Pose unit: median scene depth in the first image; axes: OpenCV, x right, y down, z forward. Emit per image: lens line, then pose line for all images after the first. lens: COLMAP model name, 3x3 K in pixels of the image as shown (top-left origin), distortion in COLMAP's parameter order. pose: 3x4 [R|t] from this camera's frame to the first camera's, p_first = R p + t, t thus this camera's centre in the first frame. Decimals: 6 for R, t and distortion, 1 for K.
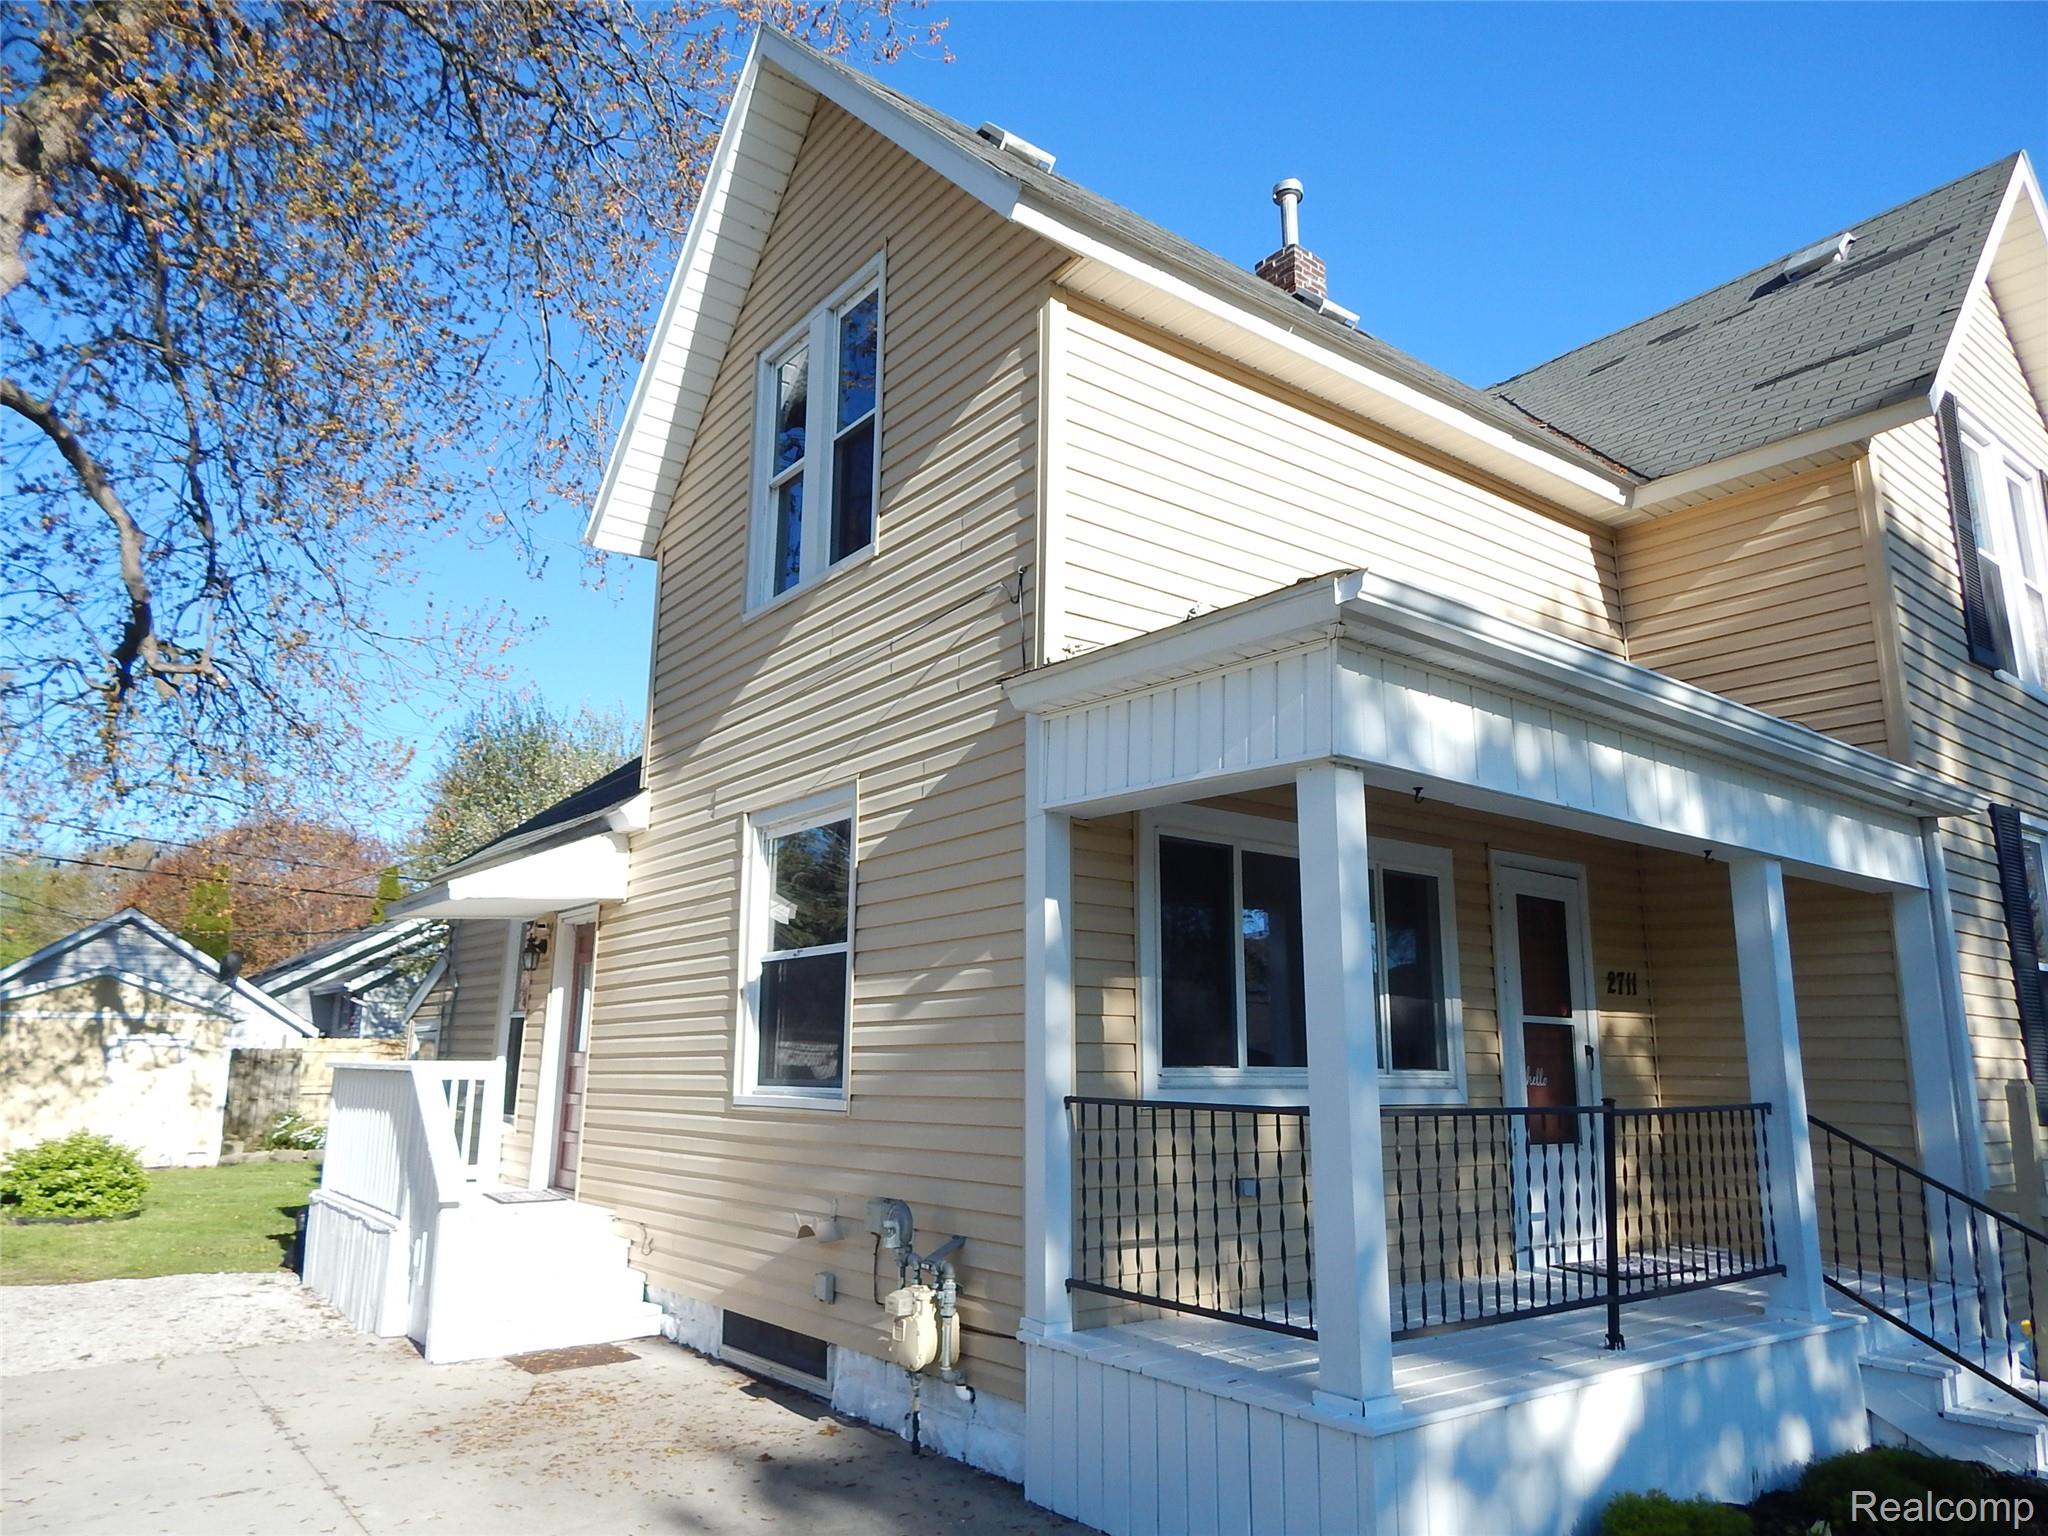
lens RADIAL K [[1344.0, 0, 1028.8], [0, 1344.0, 769.3], [0, 0, 1]] dist [0.003986, -0.011771]
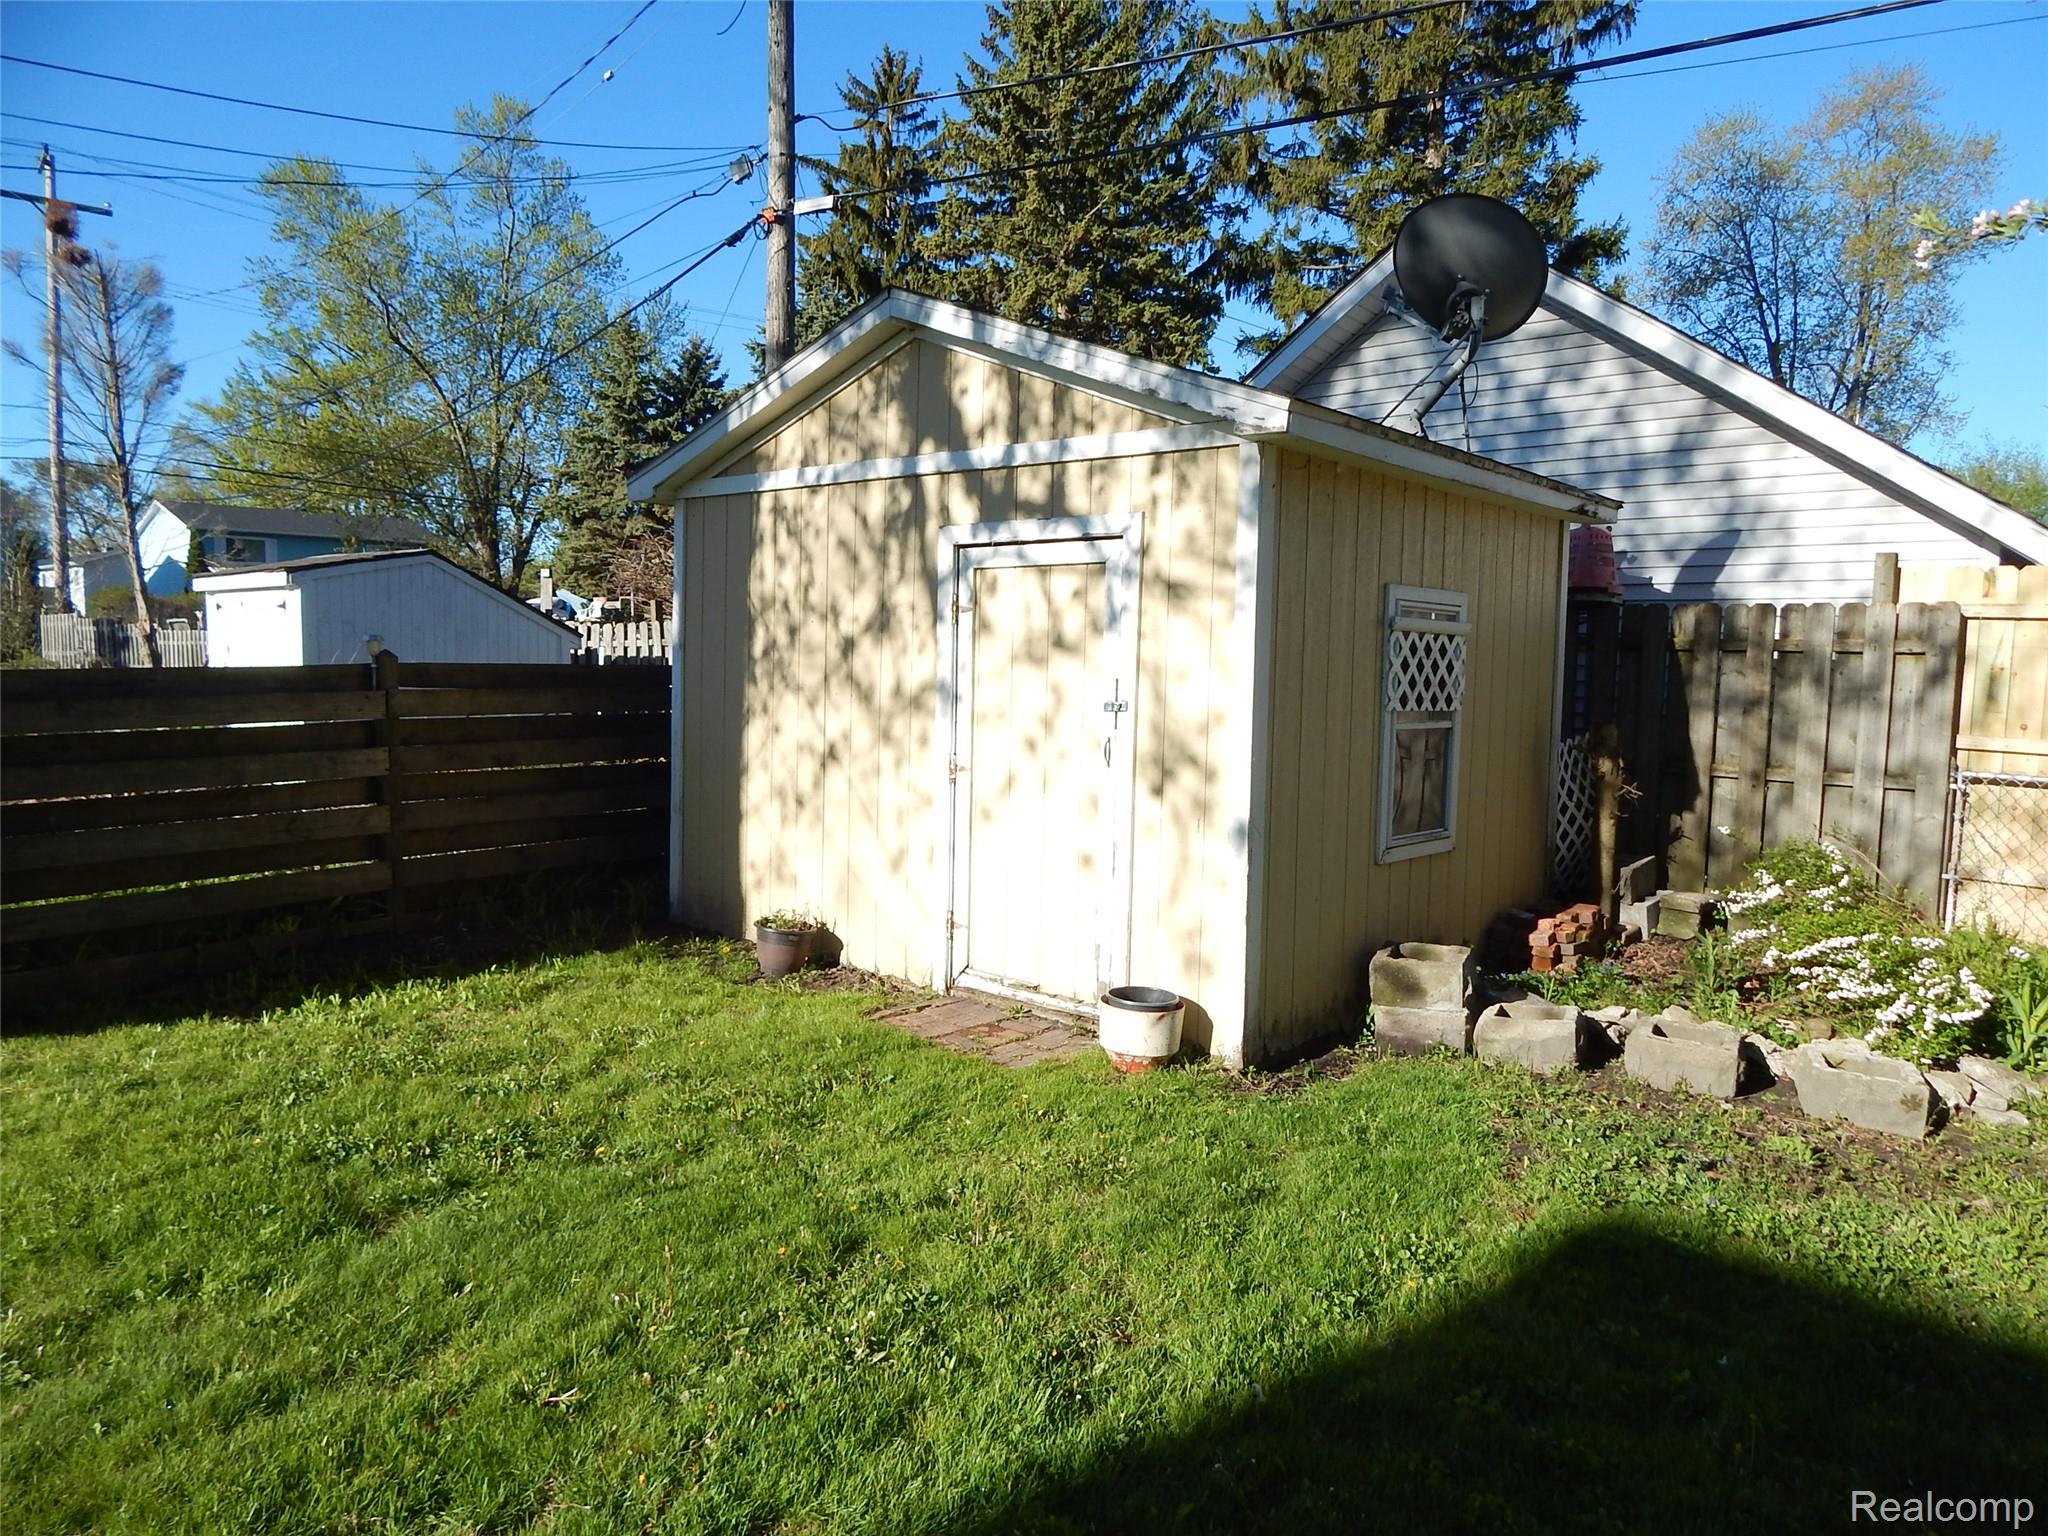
lens RADIAL K [[1344.0, 0, 1024.5], [0, 1344.0, 775.9], [0, 0, 1]] dist [0.003986, -0.011771]
pose [[0.187326, 0.092597, -0.977924, -0.395141], [0.178426, 0.975778, 0.126573, 0.212456], [0.965957, -0.198198, 0.166266, 0.949463]]
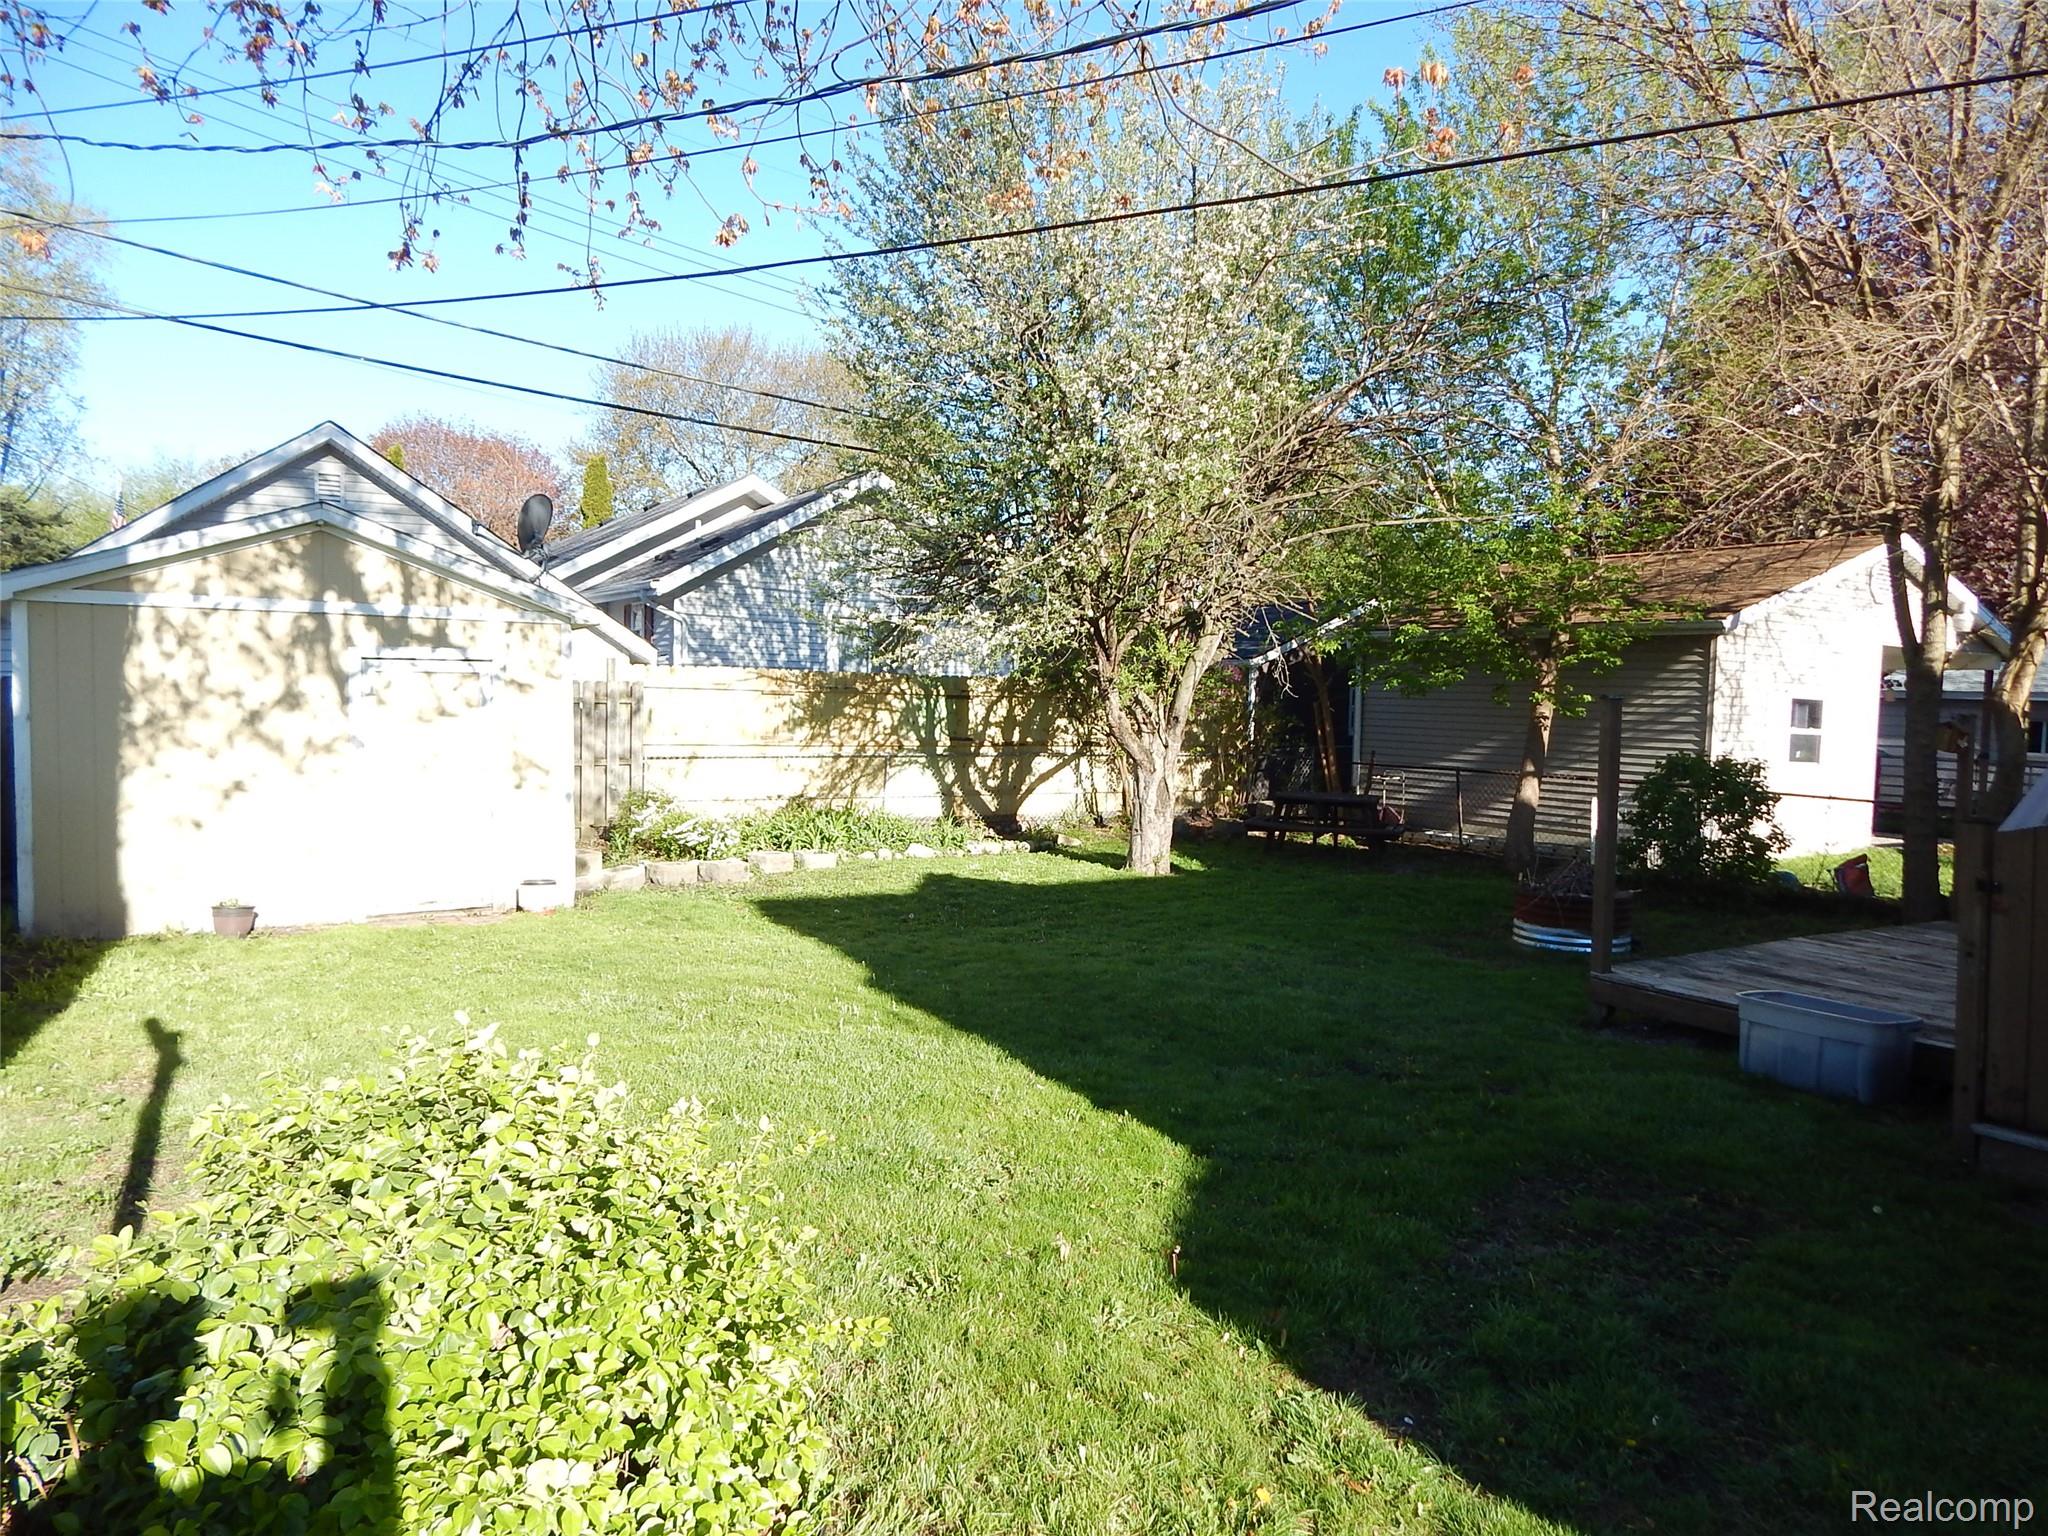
lens RADIAL K [[1344.0, 0, 1025.6], [0, 1344.0, 769.5], [0, 0, 1]] dist [0.003986, -0.011771]
pose [[0.996647, 0.019205, -0.079535, -0.399798], [0.002045, 0.965910, 0.258872, 0.114654], [0.081795, -0.258166, 0.962632, 0.542486]]
